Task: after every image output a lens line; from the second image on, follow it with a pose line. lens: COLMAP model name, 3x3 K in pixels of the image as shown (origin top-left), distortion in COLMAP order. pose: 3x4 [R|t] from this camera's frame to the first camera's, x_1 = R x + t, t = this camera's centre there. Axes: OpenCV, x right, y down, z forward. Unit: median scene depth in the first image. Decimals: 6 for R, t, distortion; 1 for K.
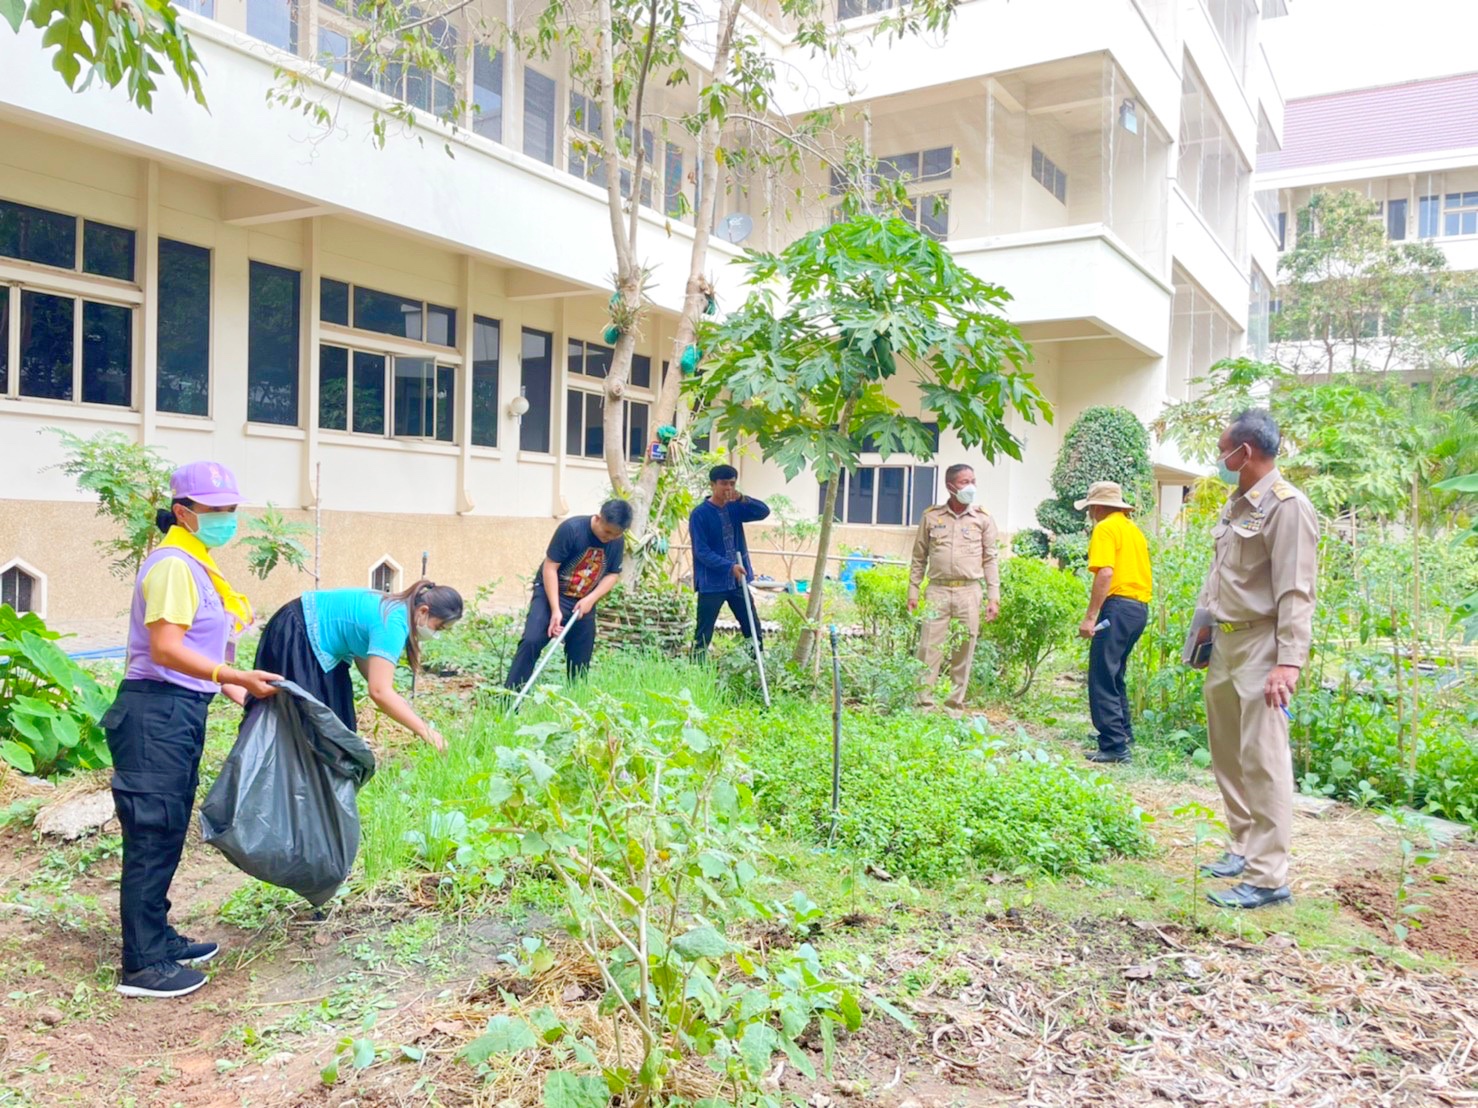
lens RADIAL K [[1146.6, 0, 730.3], [0, 1146.6, 578.4], [0, 0, 1]] dist [0.101246, -0.124870]
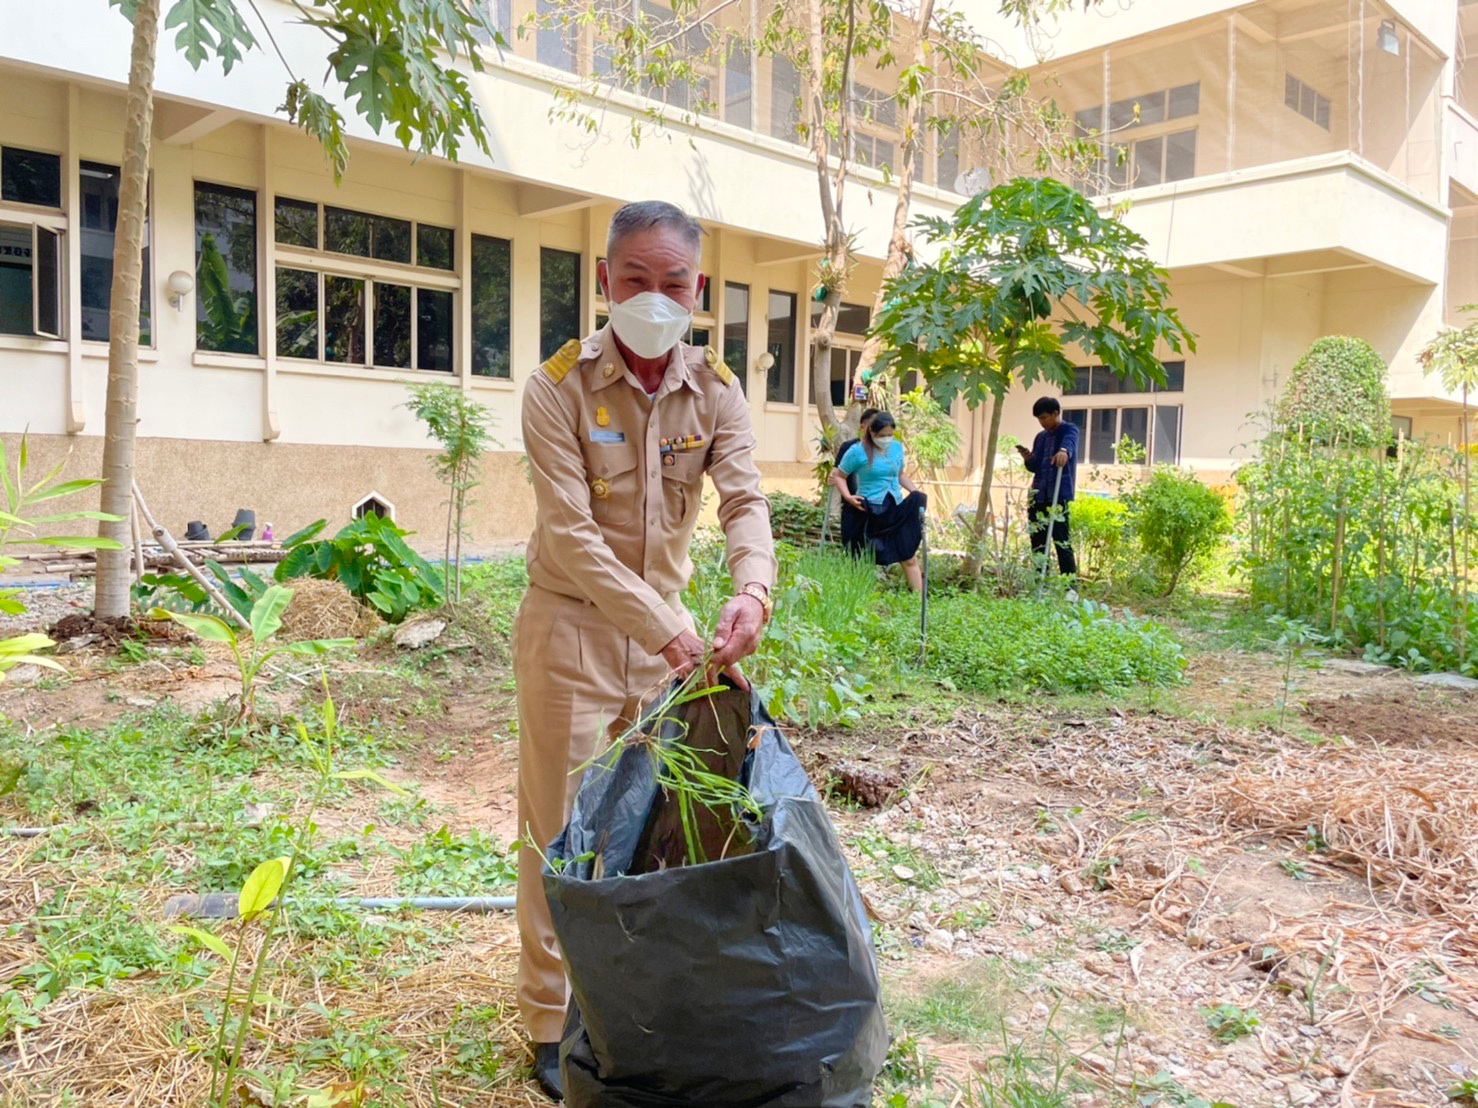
lens RADIAL K [[1146.6, 0, 730.3], [0, 1146.6, 578.4], [0, 0, 1]] dist [0.101246, -0.124870]
pose [[0.970535, 0.009230, -0.240782, 0.075449], [-0.000599, 0.999355, 0.035895, 0.029040], [0.240958, -0.034693, 0.969915, -0.136999]]
